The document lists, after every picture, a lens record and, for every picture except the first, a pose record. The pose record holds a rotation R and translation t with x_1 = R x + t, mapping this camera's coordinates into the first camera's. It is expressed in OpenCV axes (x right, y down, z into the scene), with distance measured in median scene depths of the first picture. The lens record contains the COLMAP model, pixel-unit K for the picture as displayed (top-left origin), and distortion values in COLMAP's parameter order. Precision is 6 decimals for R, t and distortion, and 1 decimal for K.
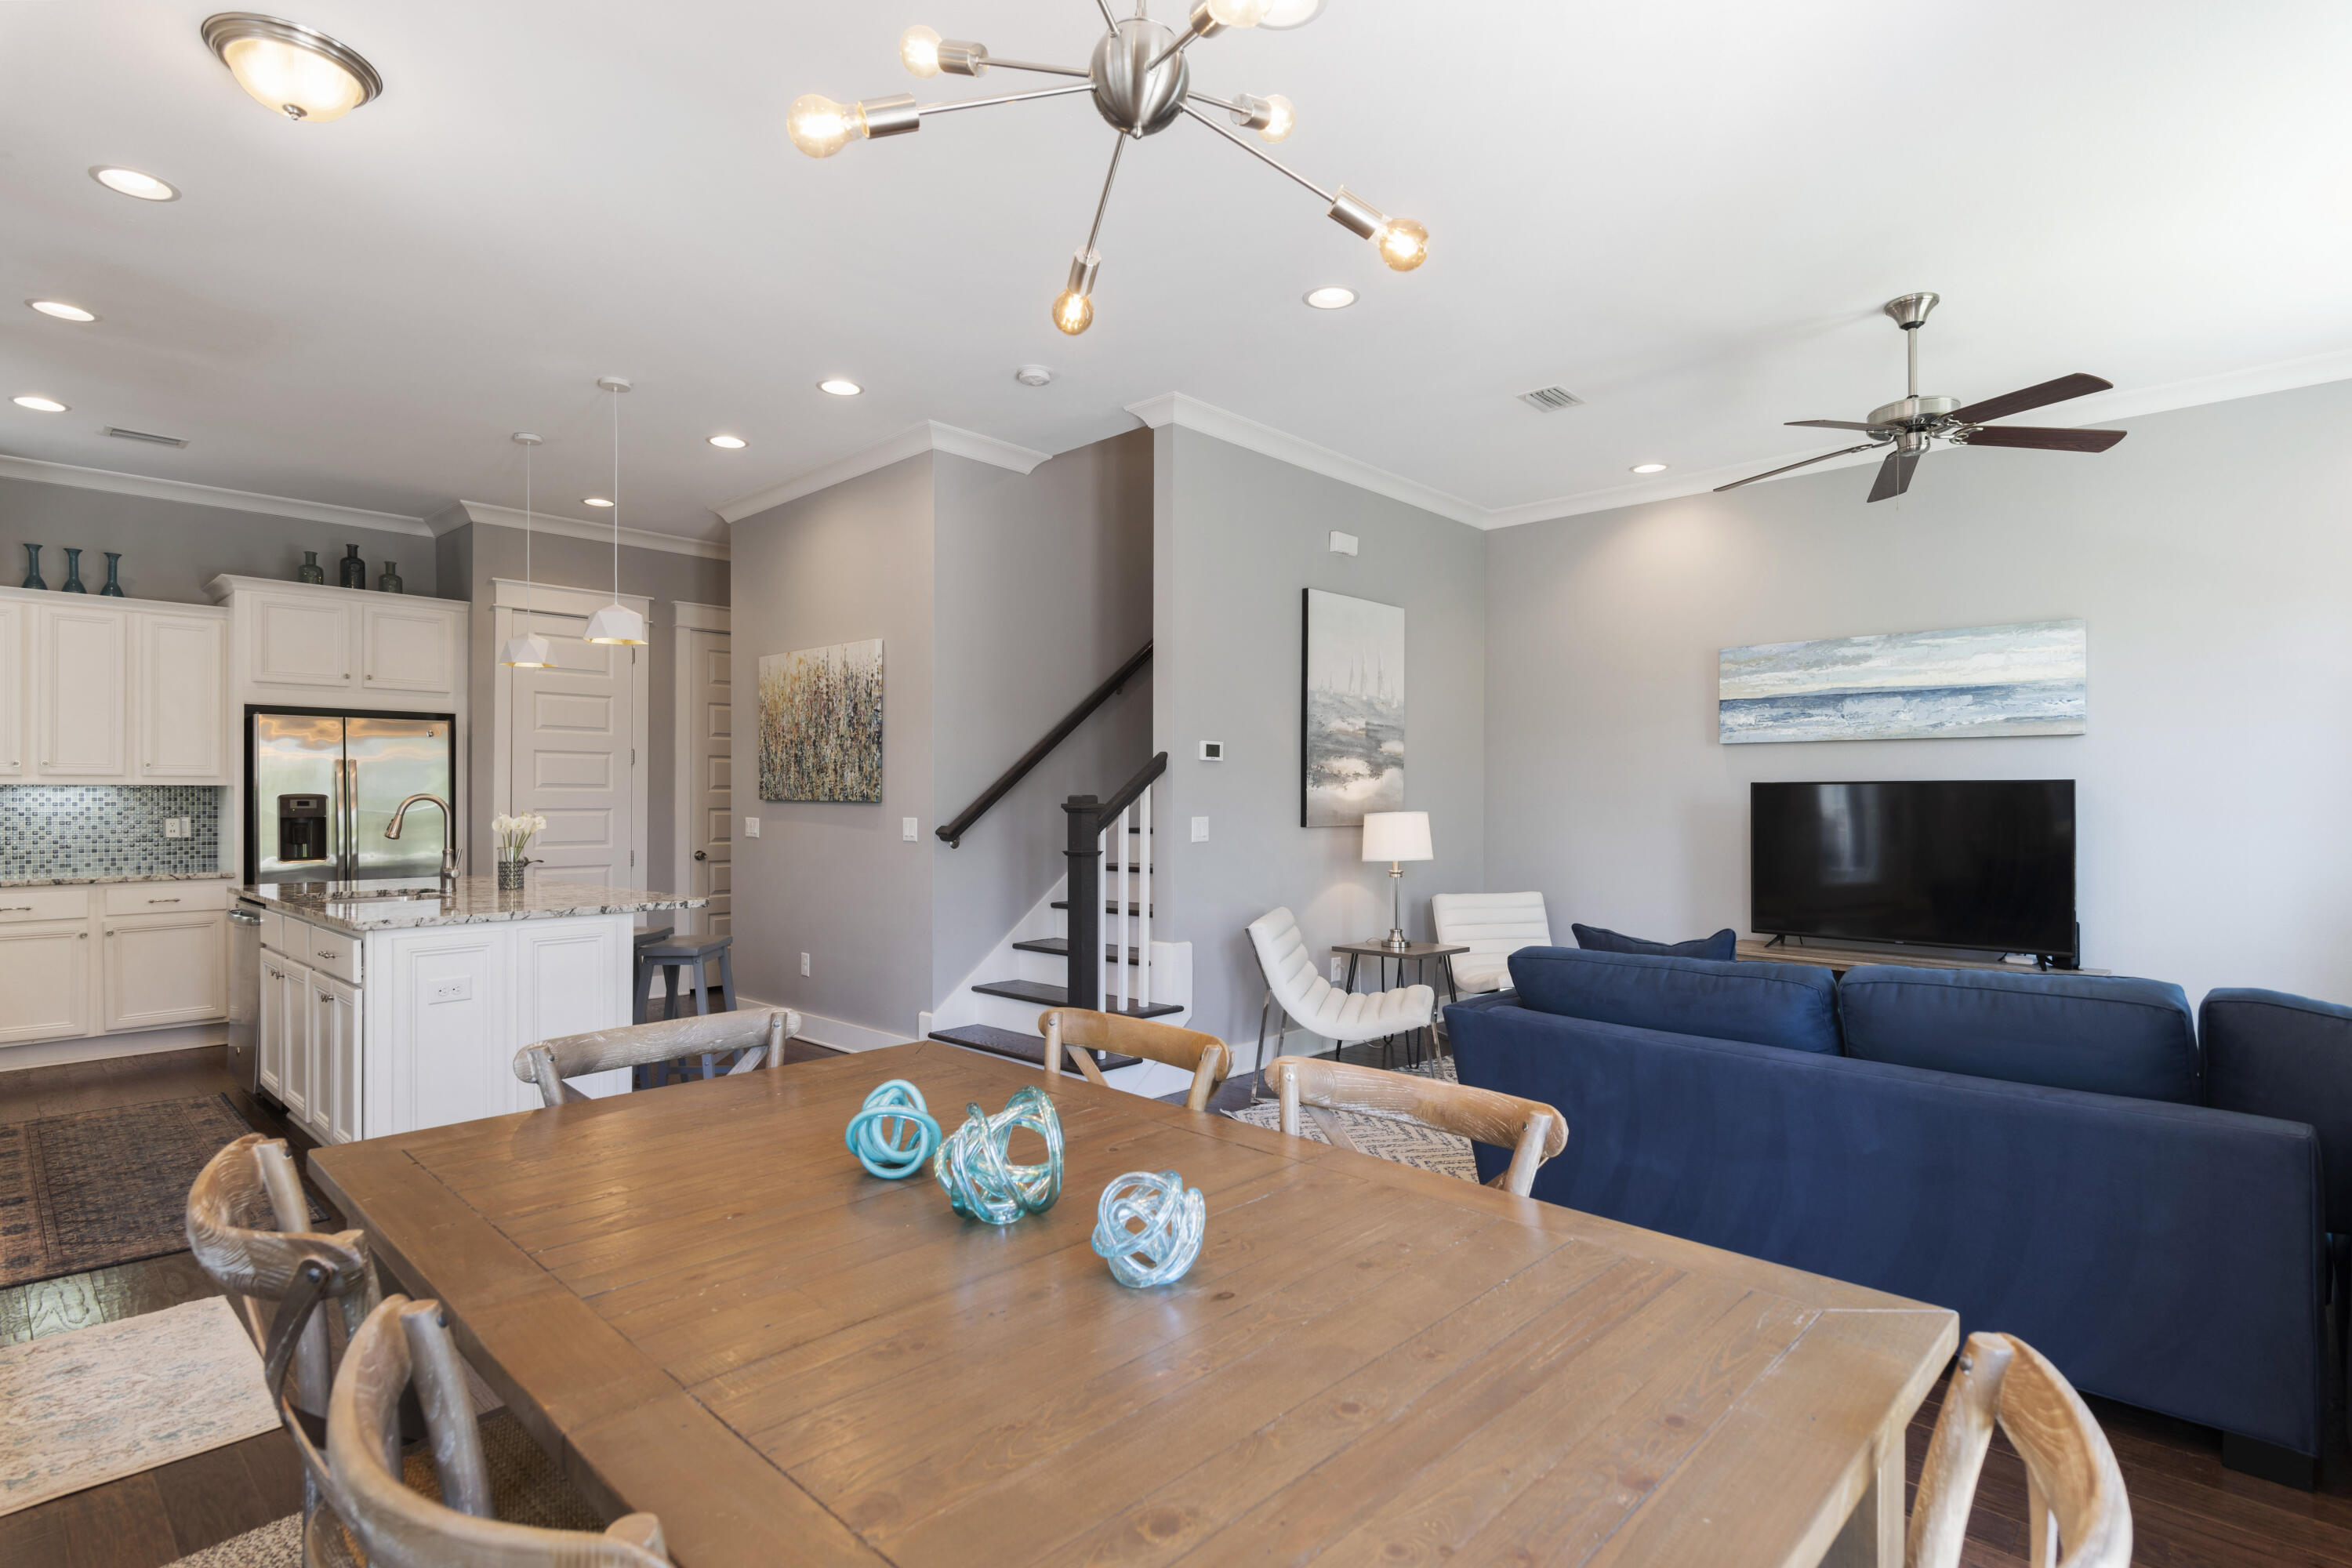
lens RADIAL K [[1172.2, 0, 1179.2], [0, 1172.2, 769.2], [0, 0, 1]] dist [-0.015754, 0.000289]
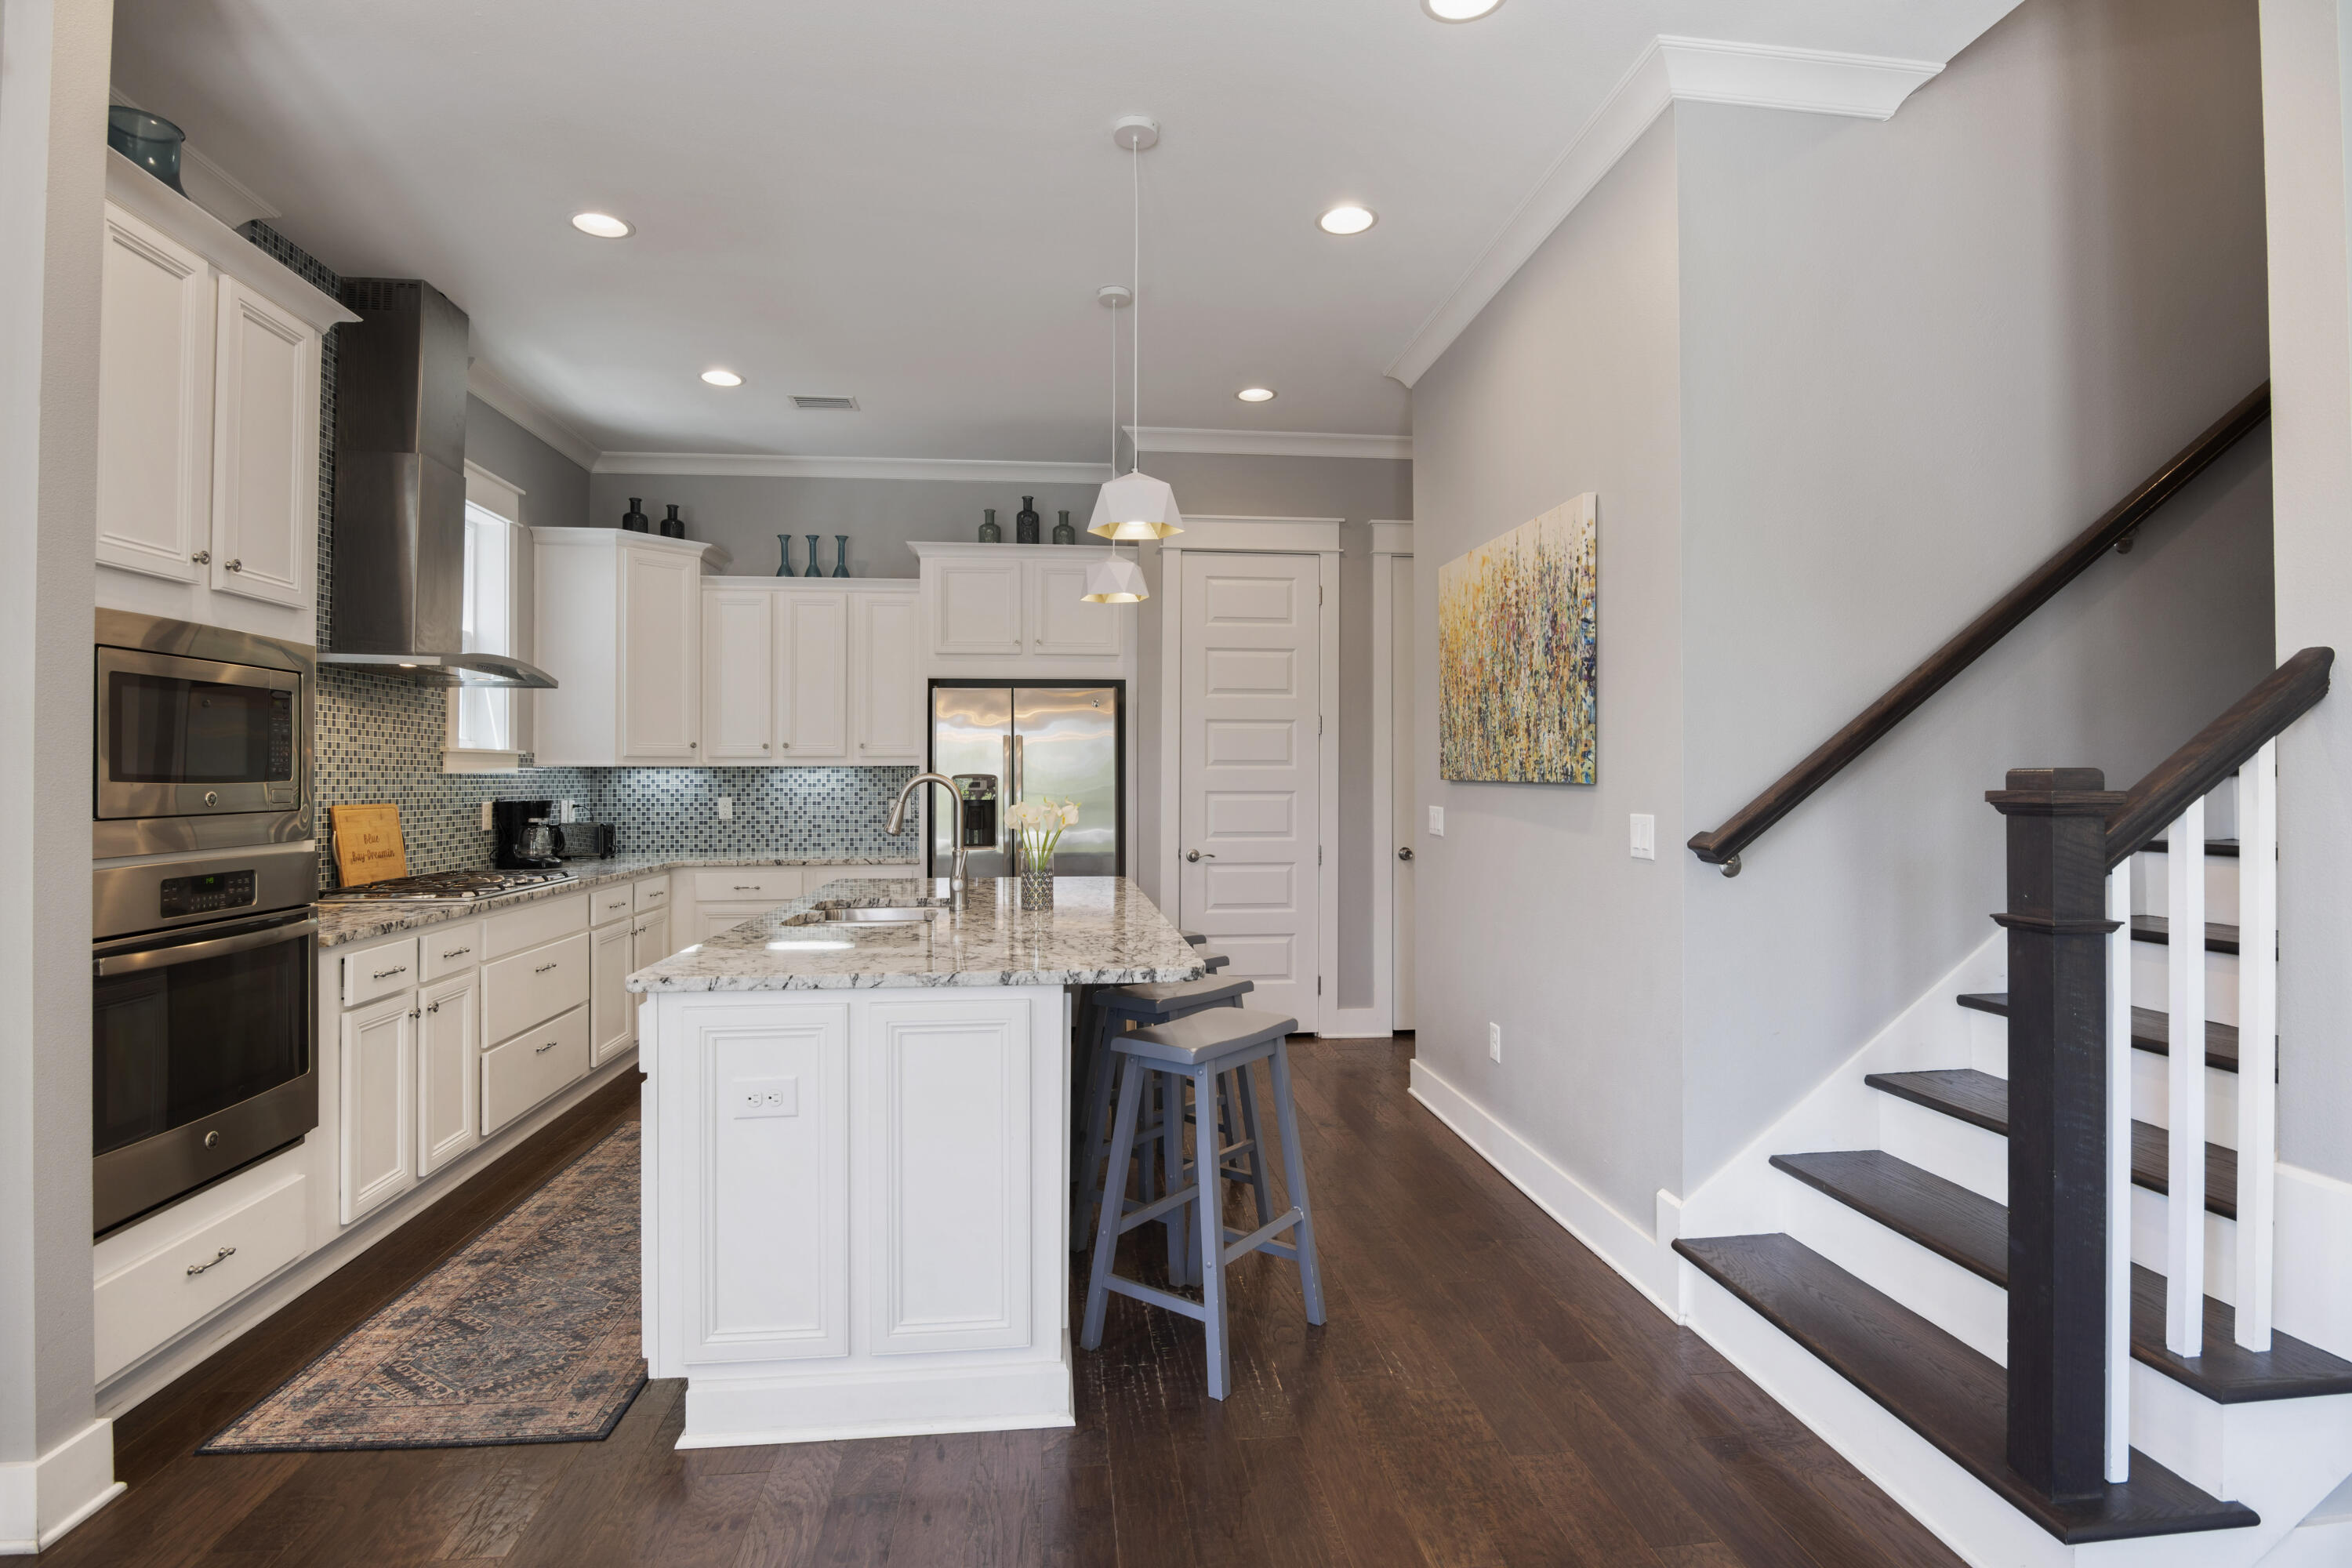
lens RADIAL K [[1172.2, 0, 1179.2], [0, 1172.2, 769.2], [0, 0, 1]] dist [-0.015754, 0.000289]
pose [[0.765065, -0.006363, -0.643922, -0.045702], [0.017684, 0.999782, 0.011131, 0.010715], [0.643710, -0.019903, 0.765010, 0.428753]]
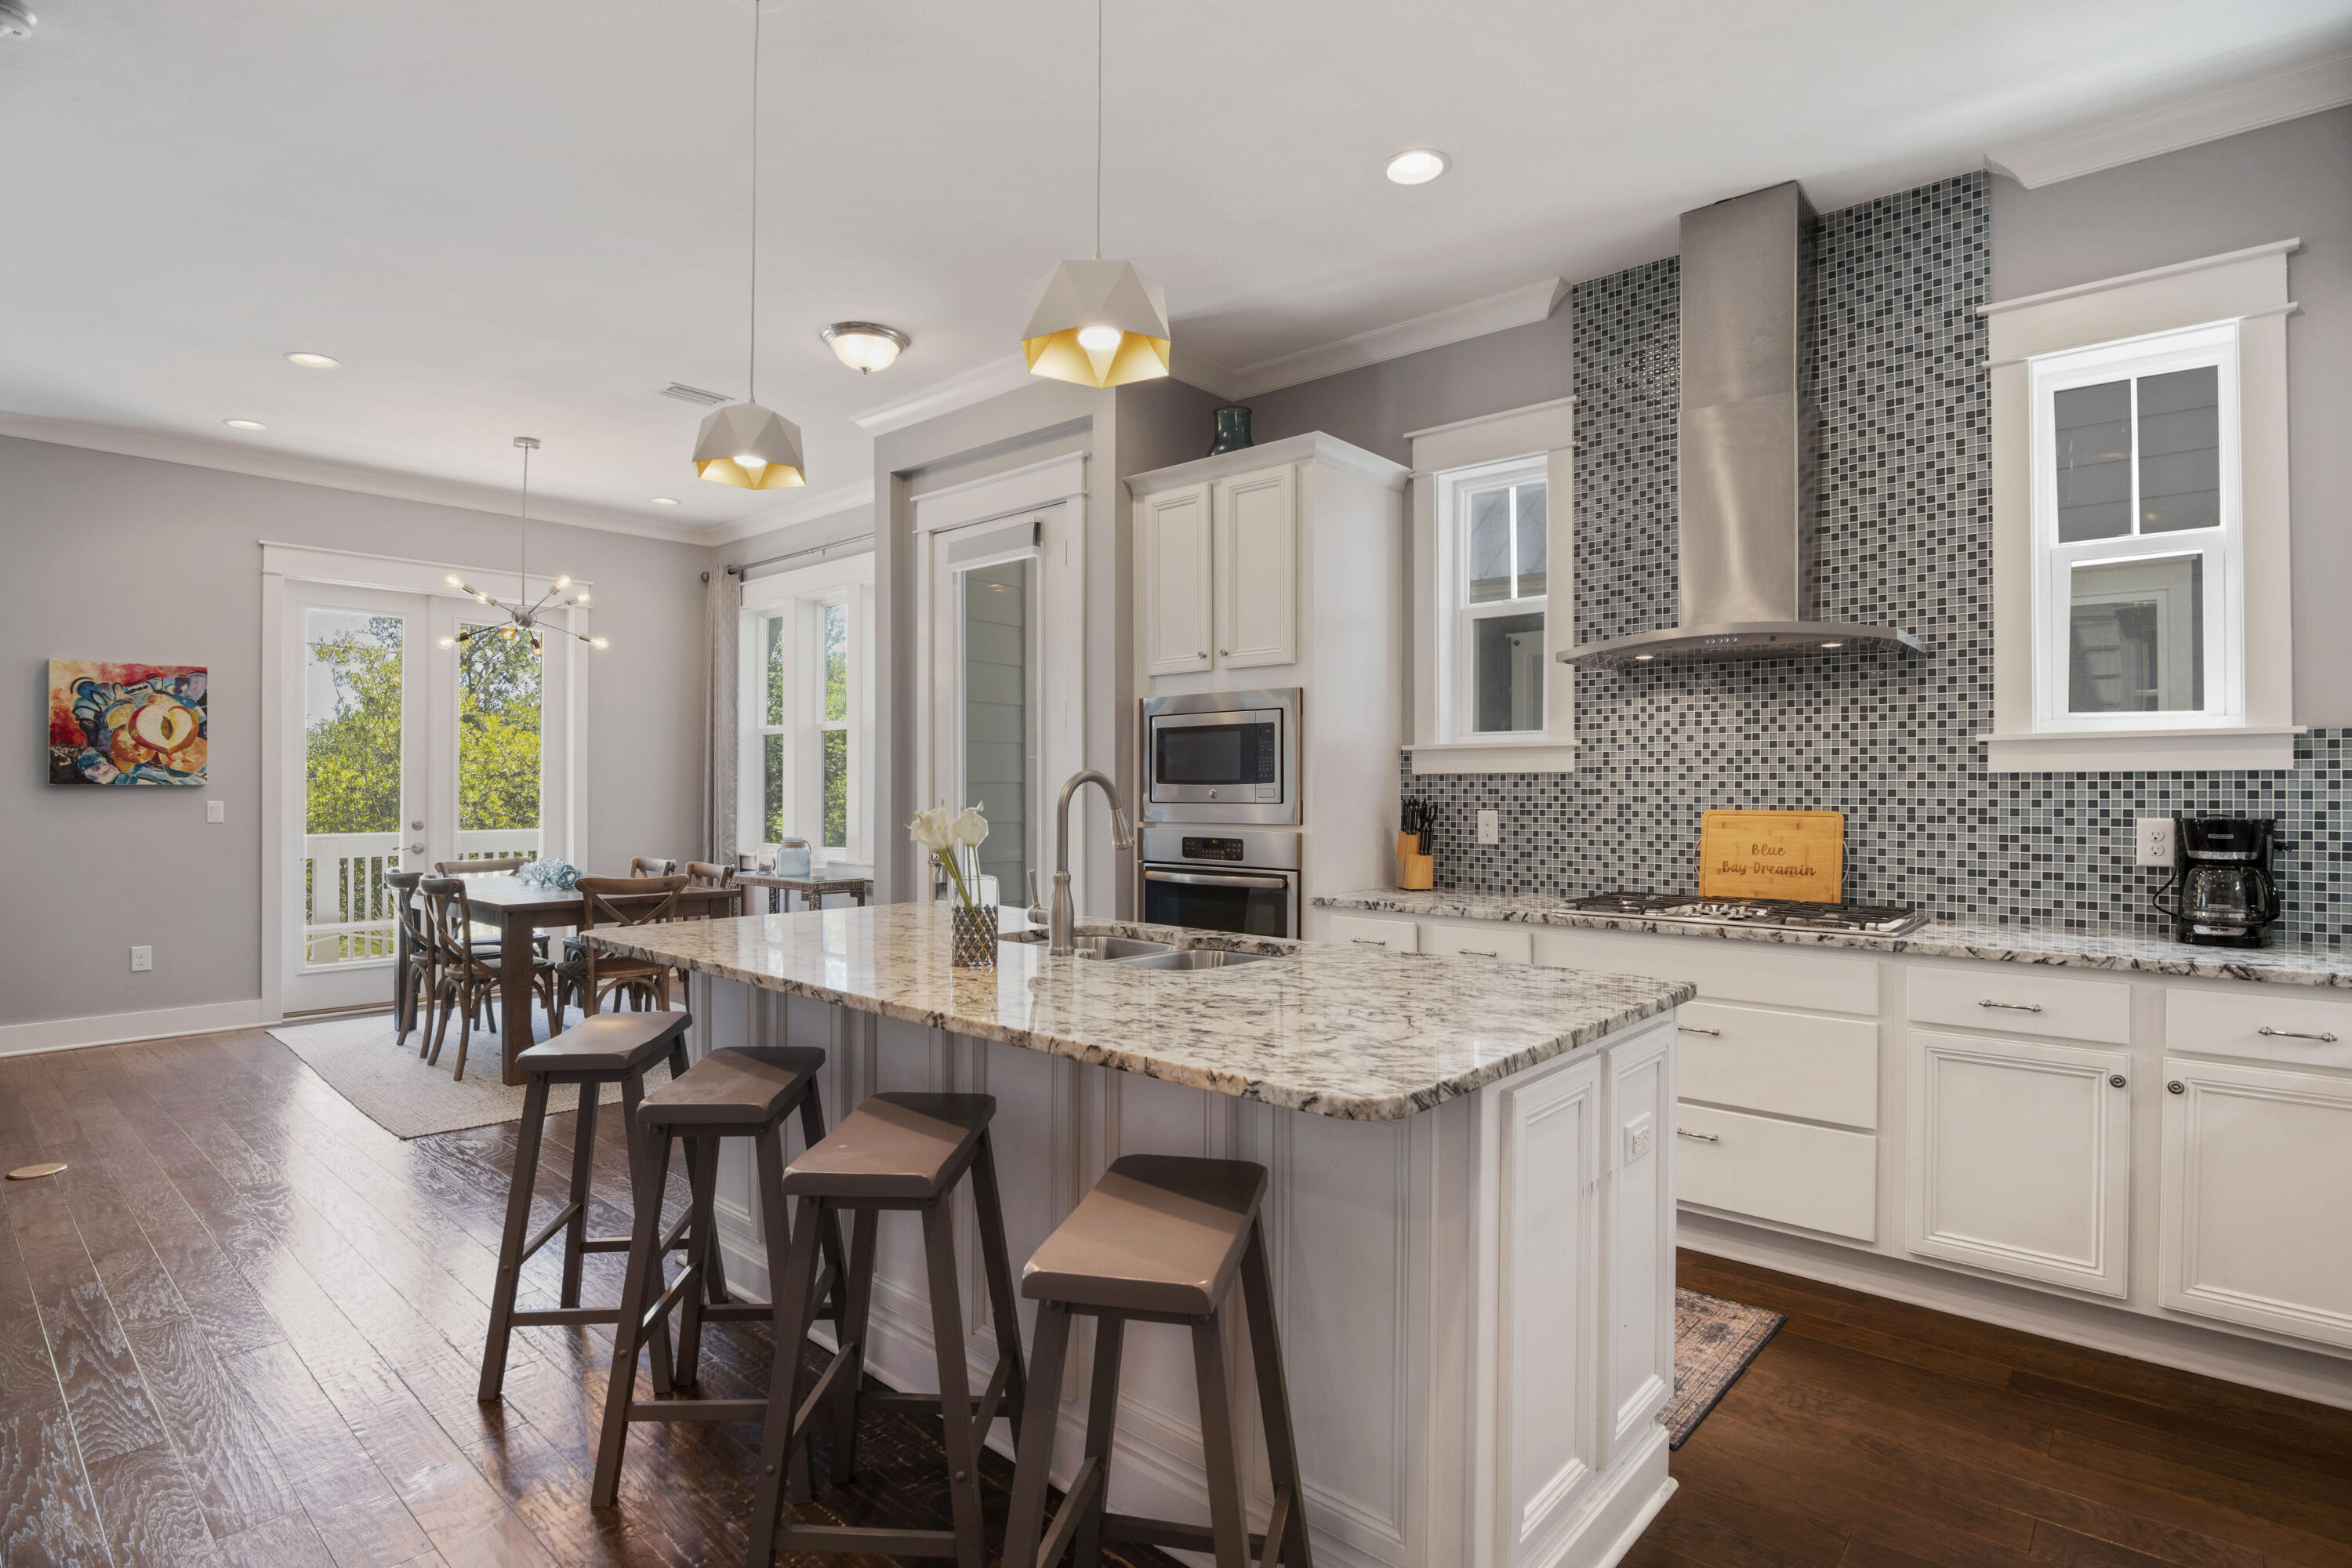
lens RADIAL K [[1181.2, 0, 1176.0], [0, 1181.2, 784.0], [0, 0, 1]] dist [-0.019157, -0.000367]
pose [[-0.999515, -0.001938, -0.031079, -0.552164], [-0.001015, 0.999559, -0.029687, 0.036369], [0.031123, -0.029641, -0.999076, 1.273780]]
